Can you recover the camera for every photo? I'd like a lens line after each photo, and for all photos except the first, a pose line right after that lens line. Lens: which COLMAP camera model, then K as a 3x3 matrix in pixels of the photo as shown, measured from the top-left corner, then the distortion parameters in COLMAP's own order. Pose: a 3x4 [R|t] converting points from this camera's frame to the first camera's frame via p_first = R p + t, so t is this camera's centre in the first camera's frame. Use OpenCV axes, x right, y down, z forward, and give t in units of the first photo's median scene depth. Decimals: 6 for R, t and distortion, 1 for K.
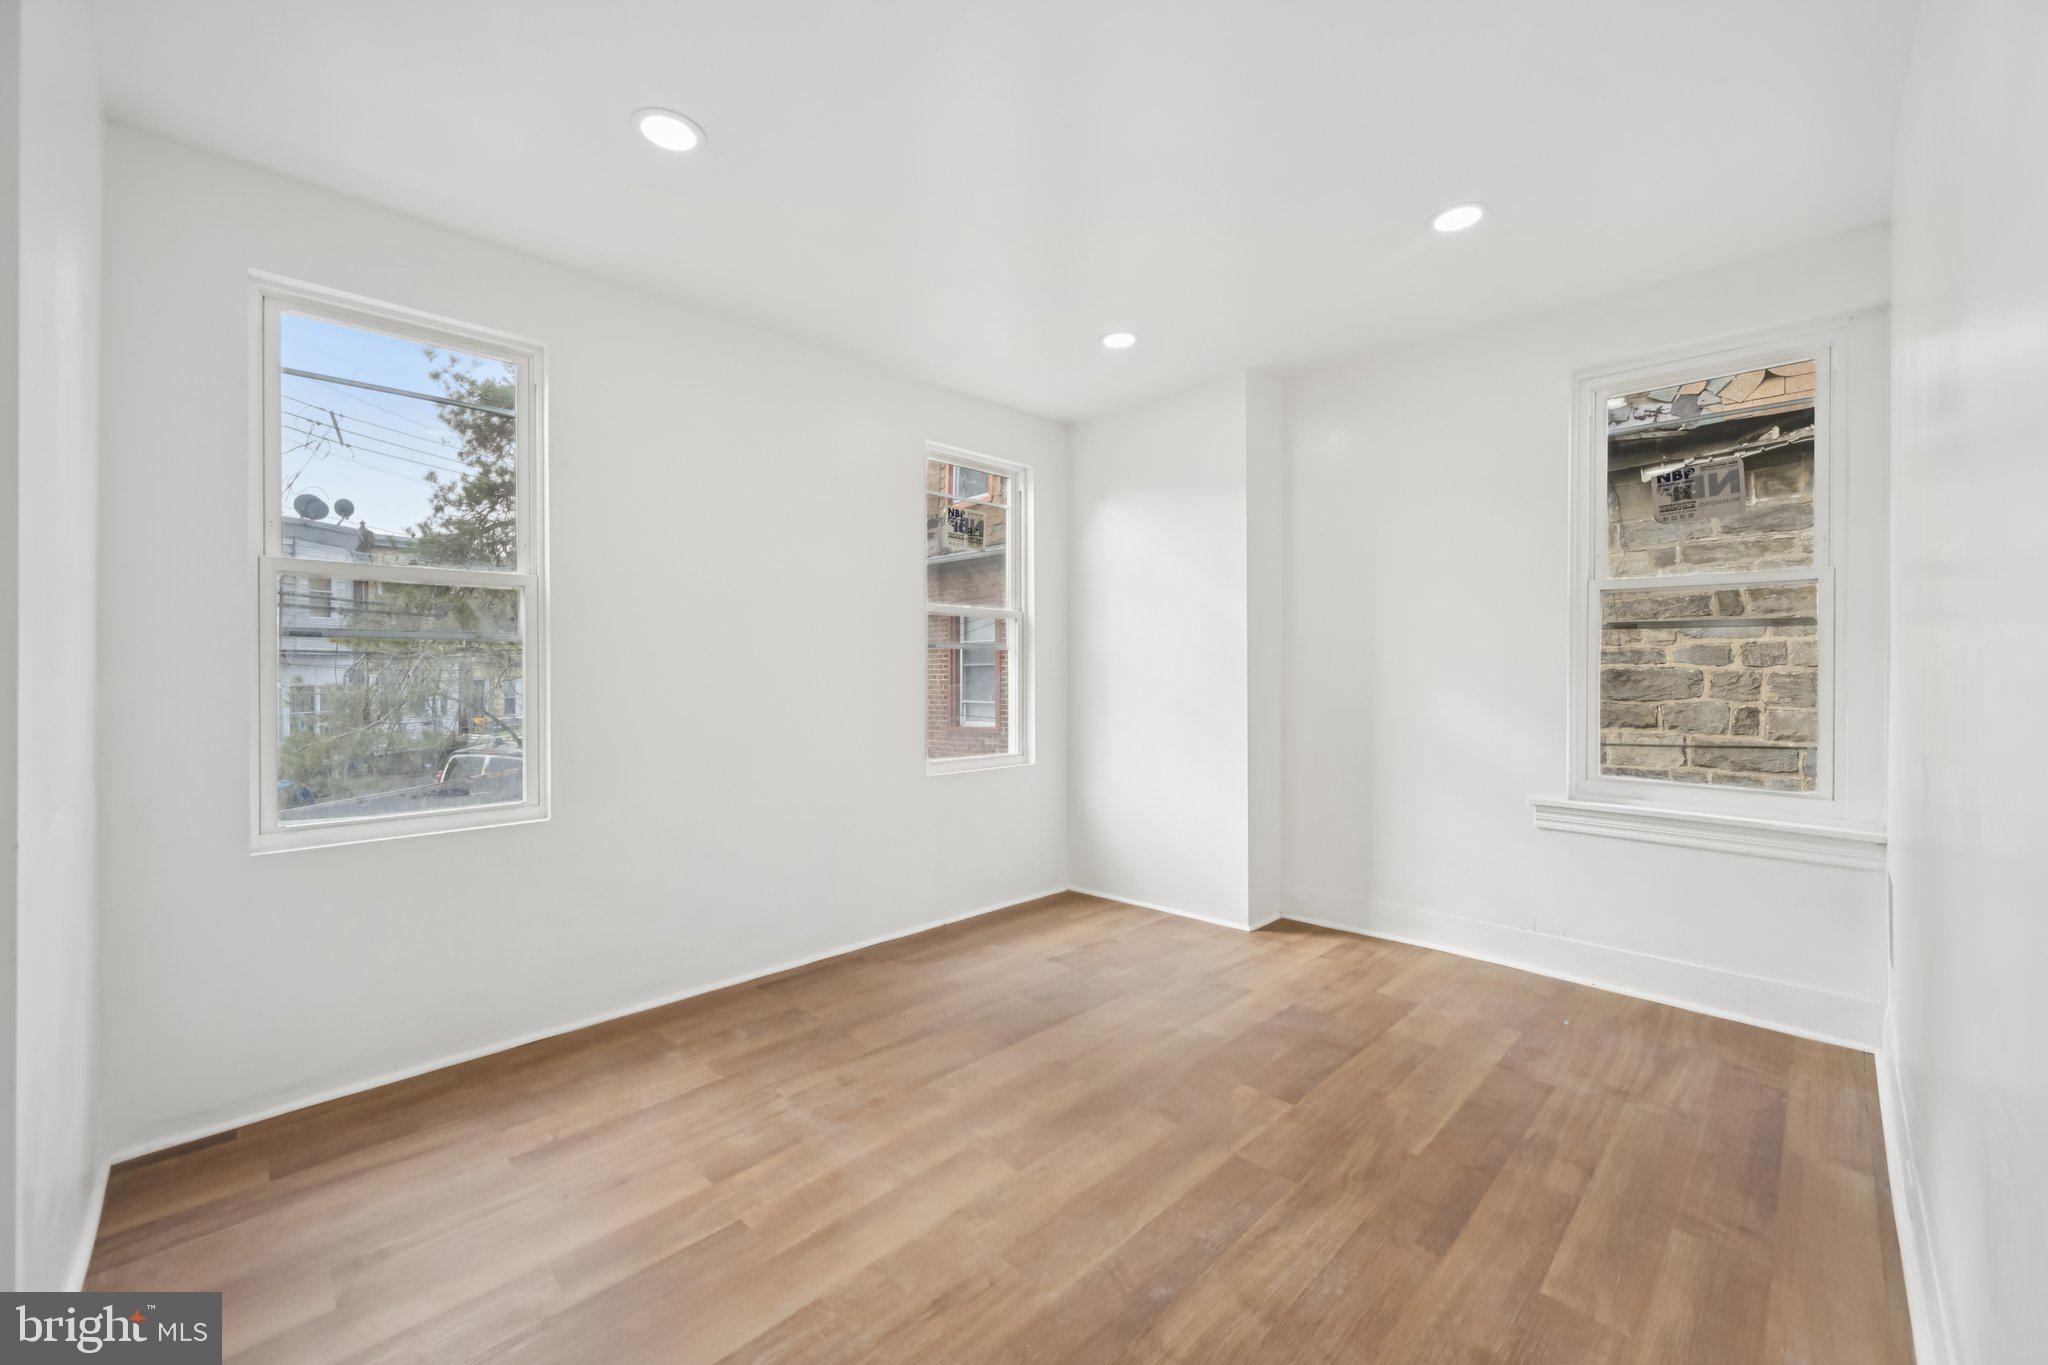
lens RADIAL K [[824.2, 0, 1022.5], [0, 824.2, 676.2], [0, 0, 1]] dist [-0.002287, -0.000145]
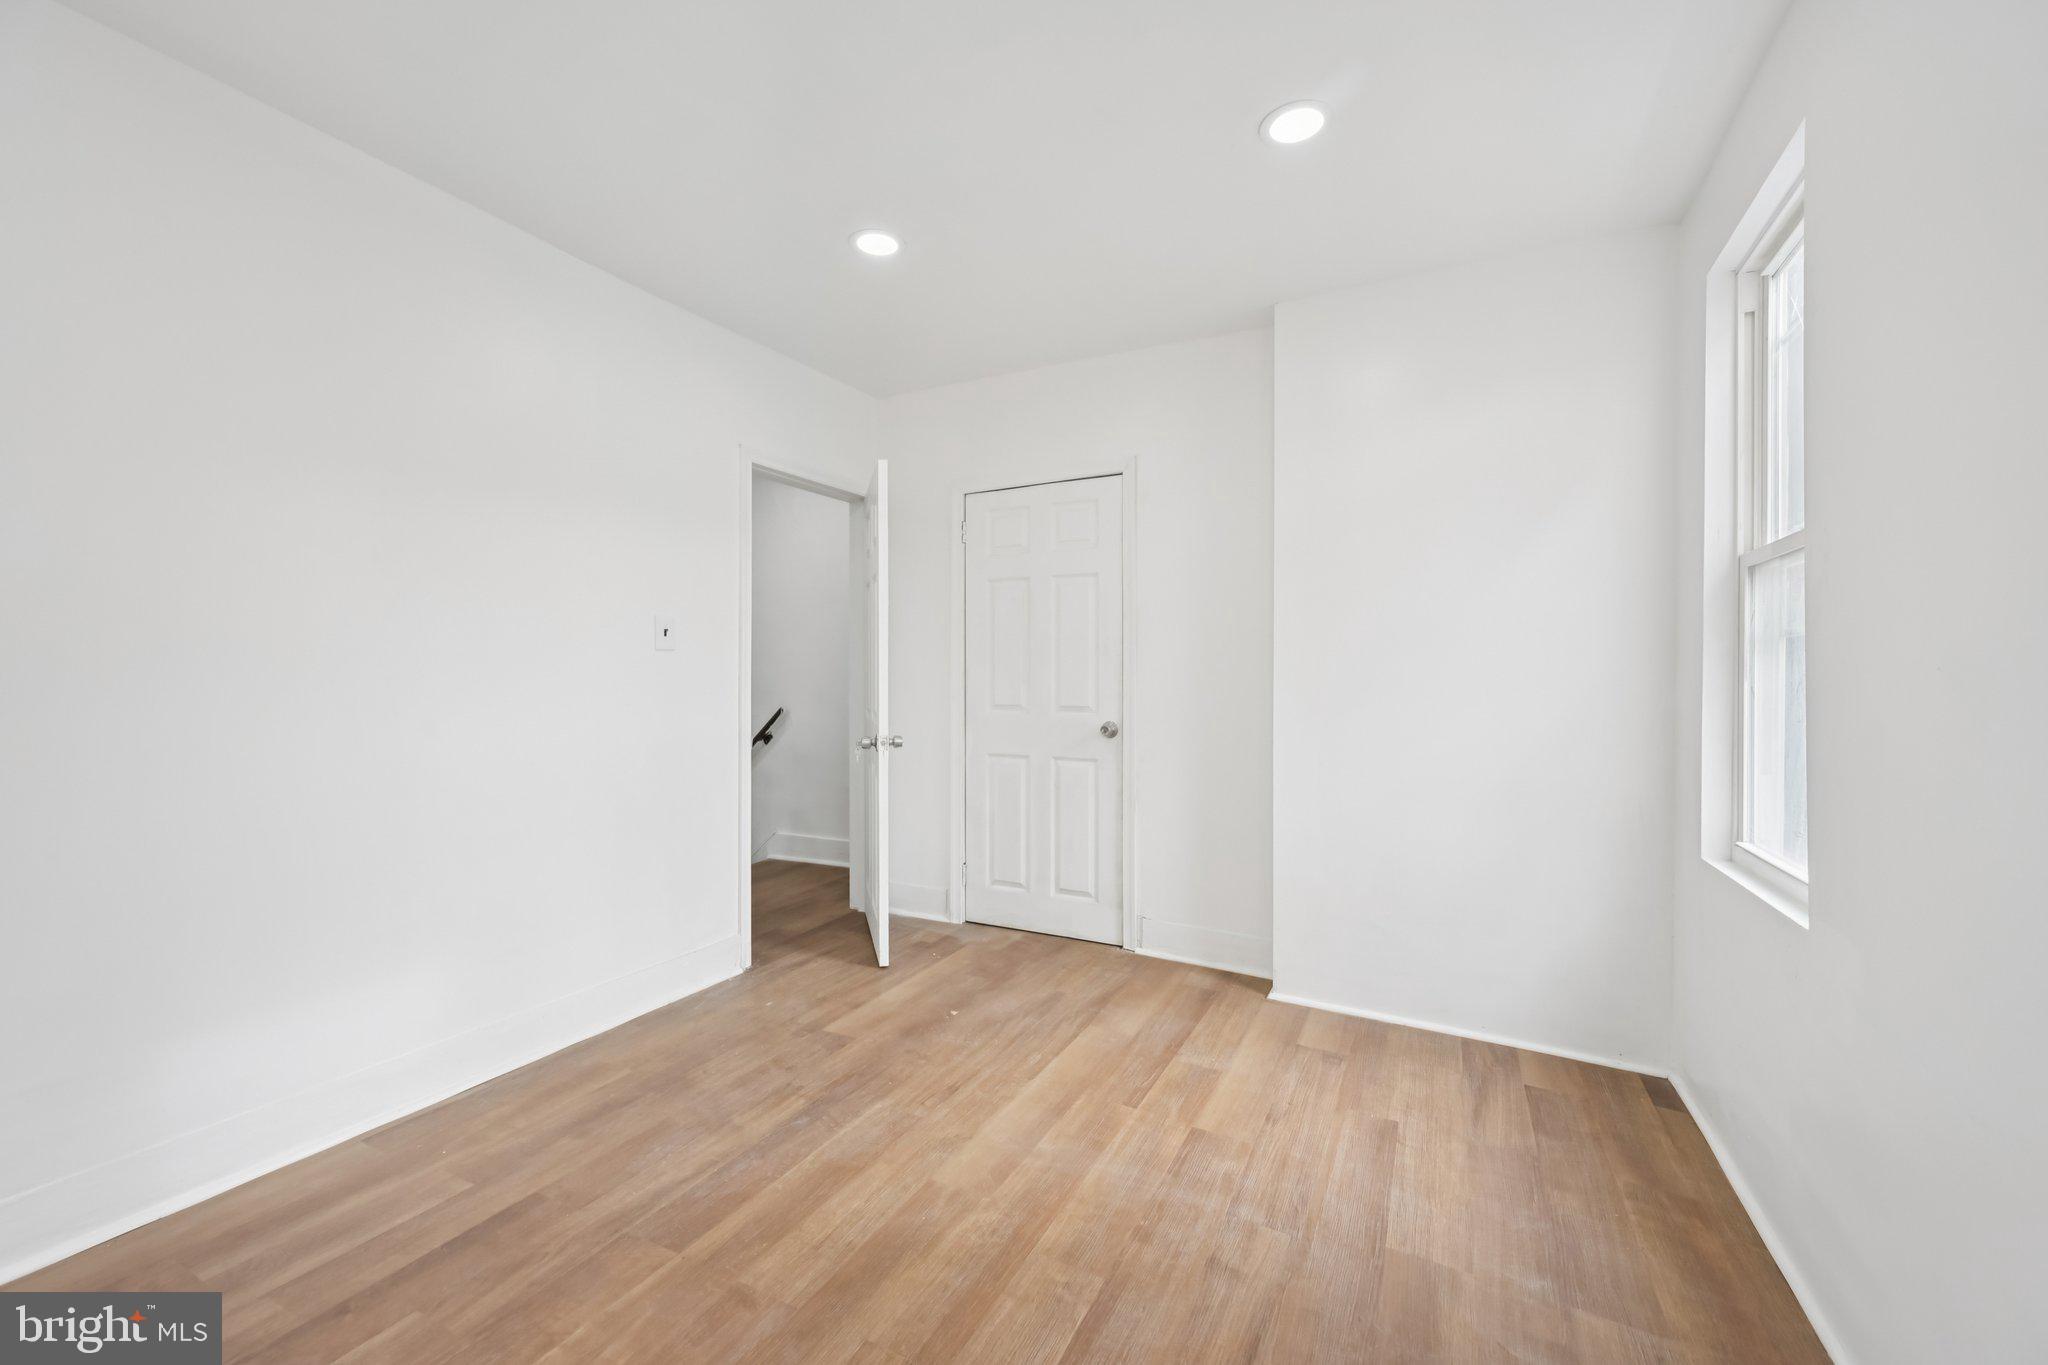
lens RADIAL K [[824.2, 0, 1023.4], [0, 824.2, 679.8], [0, 0, 1]] dist [-0.002287, -0.000145]
pose [[-0.955536, -0.001528, -0.294870, 0.185172], [-0.003957, 0.999963, 0.007641, -0.004899], [0.294847, 0.008468, -0.955507, 2.043392]]
